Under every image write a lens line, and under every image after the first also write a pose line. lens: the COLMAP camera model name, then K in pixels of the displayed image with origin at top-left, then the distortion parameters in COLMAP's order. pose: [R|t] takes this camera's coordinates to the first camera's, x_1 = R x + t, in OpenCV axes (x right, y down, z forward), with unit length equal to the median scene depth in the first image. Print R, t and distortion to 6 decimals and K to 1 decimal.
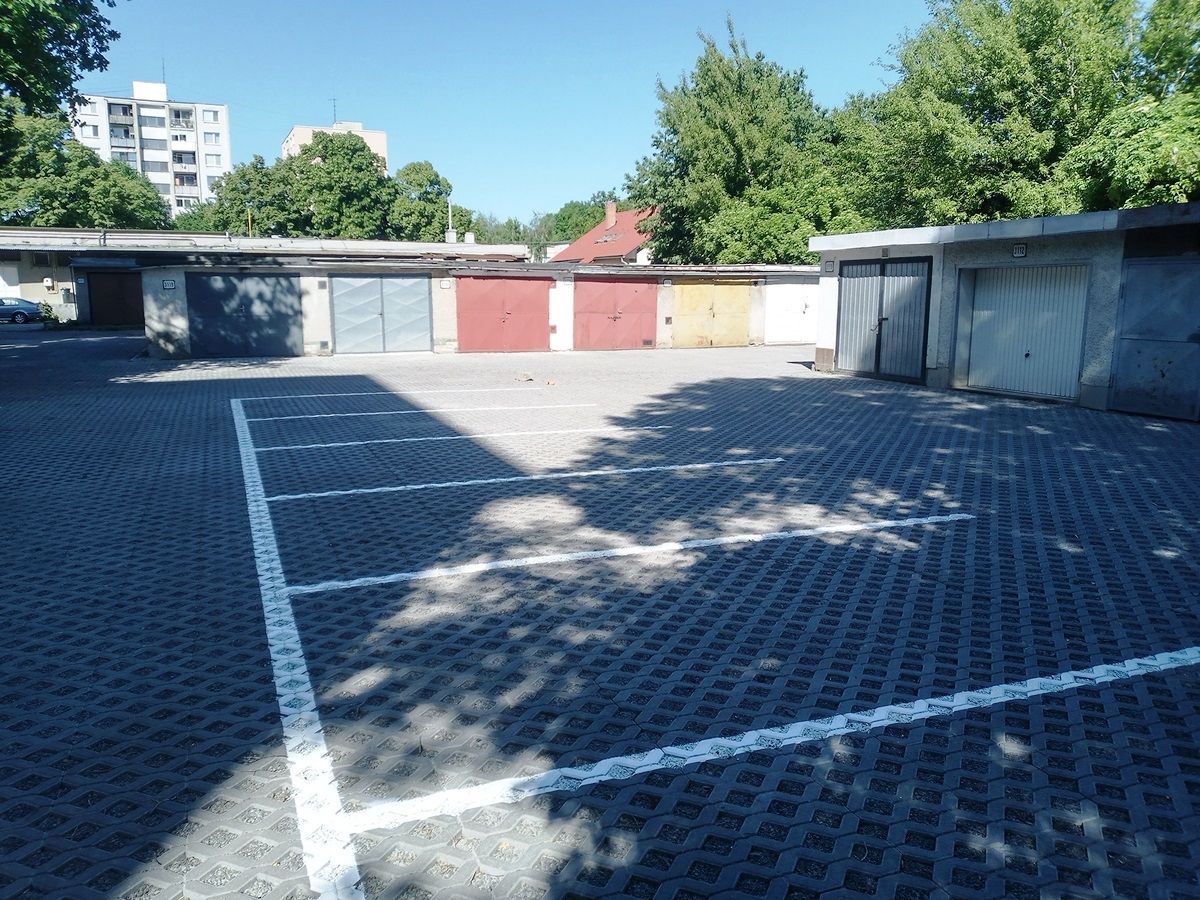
lens RADIAL K [[924.1, 0, 596.7], [0, 924.1, 443.1], [0, 0, 1]] dist [0.058832, -0.101745]
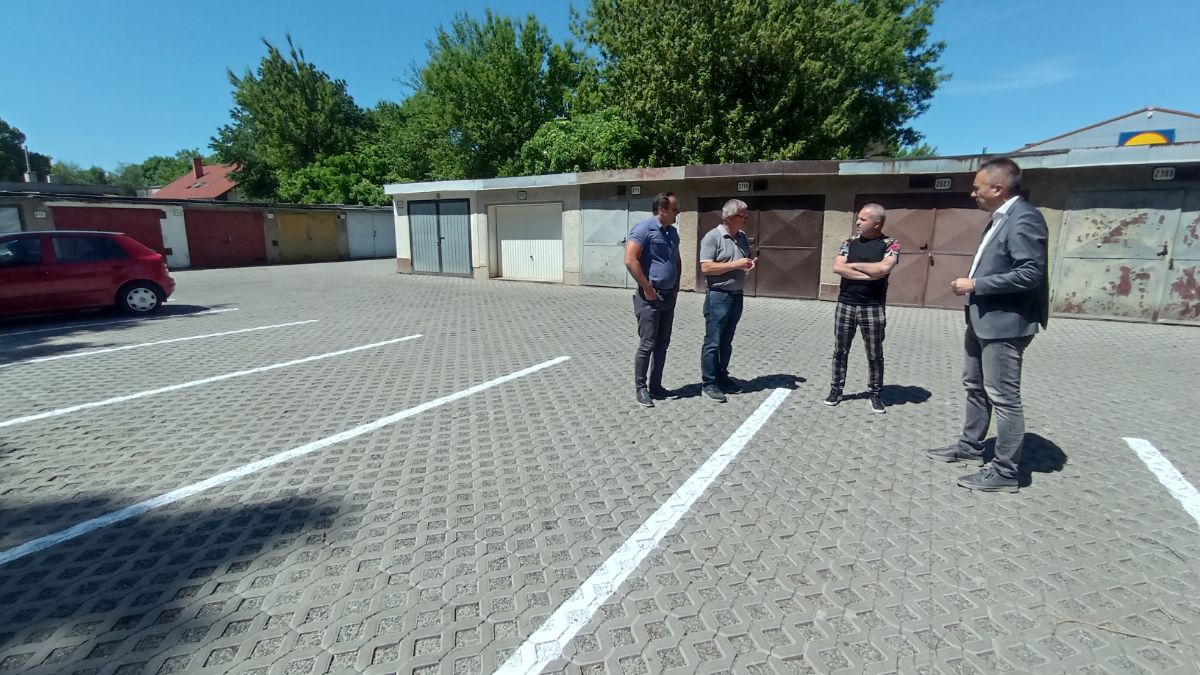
lens RADIAL K [[537.4, 0, 613.2], [0, 537.4, 334.4], [0, 0, 1]] dist [-0.014339, 0.008474]
pose [[0.788381, -0.121257, 0.603119, -0.019172], [0.098537, 0.992614, 0.070760, -0.003769], [-0.607245, 0.003644, 0.794506, 0.055172]]
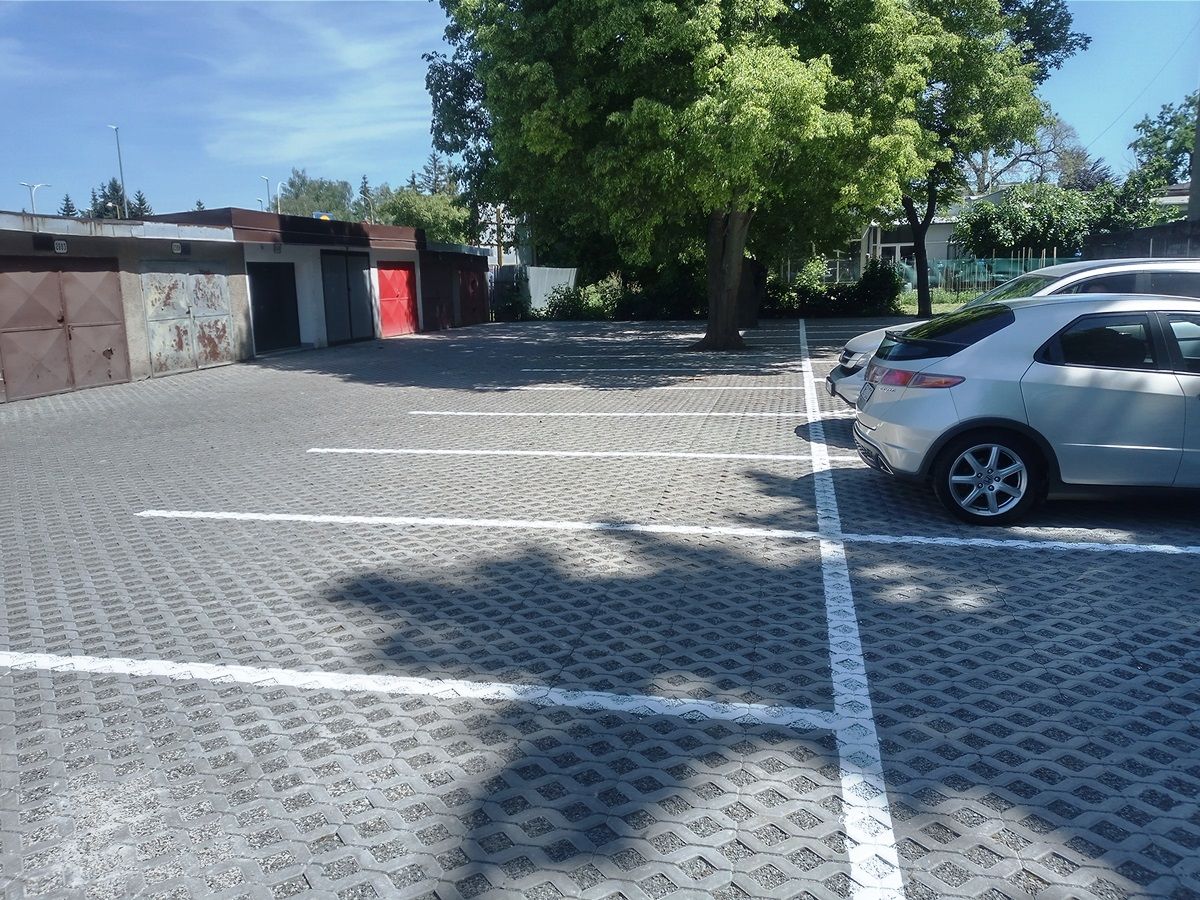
lens RADIAL K [[924.1, 0, 595.8], [0, 924.1, 456.8], [0, 0, 1]] dist [0.058832, -0.101745]
pose [[-0.836644, -0.087810, 0.540662, -0.164152], [0.109753, 0.940175, 0.322531, -0.072721], [-0.536638, 0.329183, -0.776954, 0.444545]]
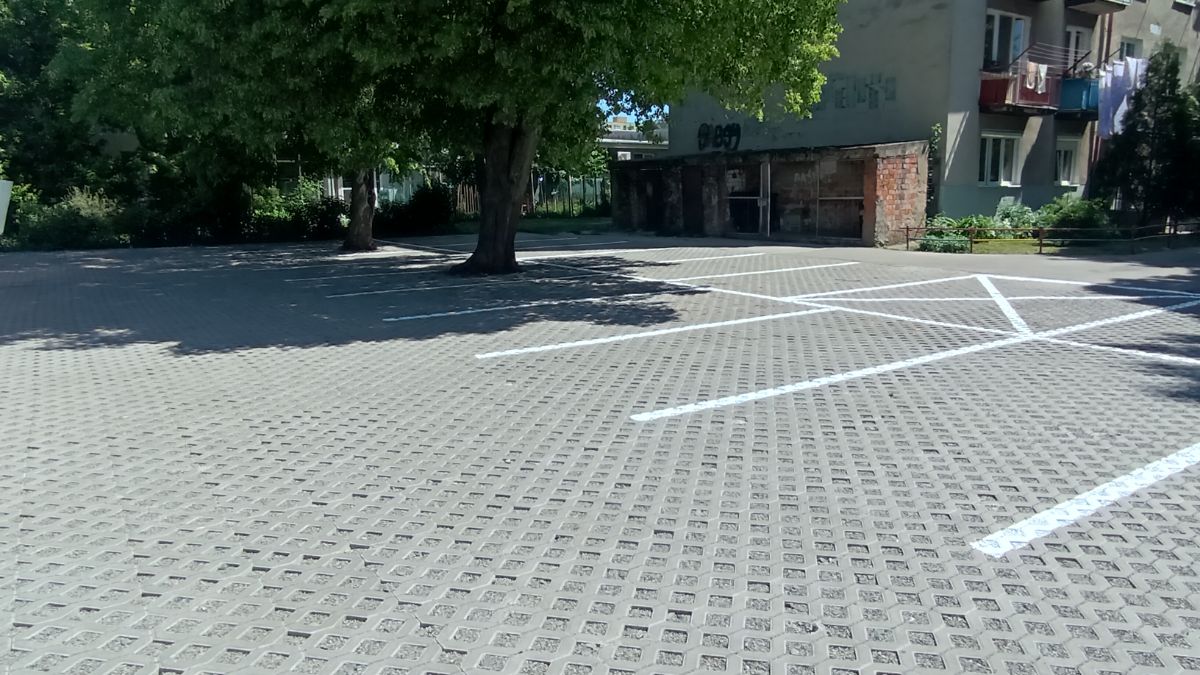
lens RADIAL K [[809.8, 0, 620.8], [0, 809.8, 338.6], [0, 0, 1]] dist [-0.054559, 0.007640]
pose [[-0.972421, 0.048535, -0.228127, 0.173071], [-0.031498, 0.941819, 0.334642, -0.049251], [0.231096, 0.332599, -0.914315, 0.330681]]
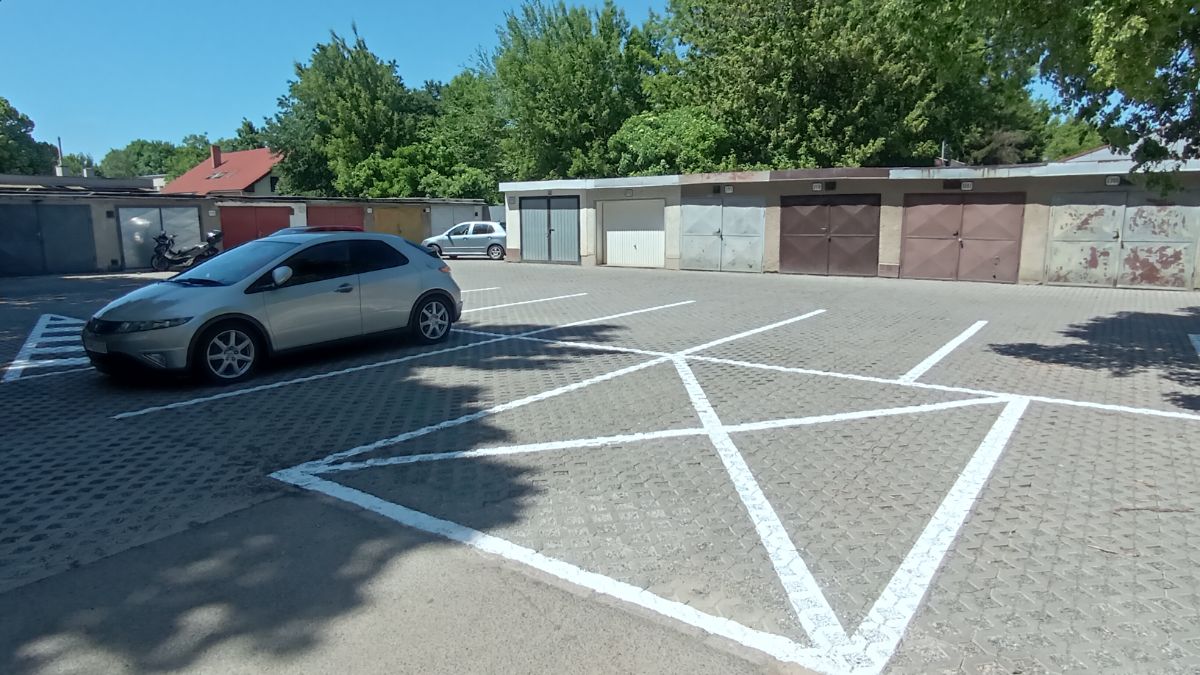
lens RADIAL K [[722.1, 0, 610.7], [0, 722.1, 328.5], [0, 0, 1]] dist [-0.044834, 0.036723]
pose [[0.839586, -0.090782, 0.535588, -0.206047], [0.095333, 0.995259, 0.019252, 0.022502], [-0.534796, 0.034895, 0.844260, -0.130073]]
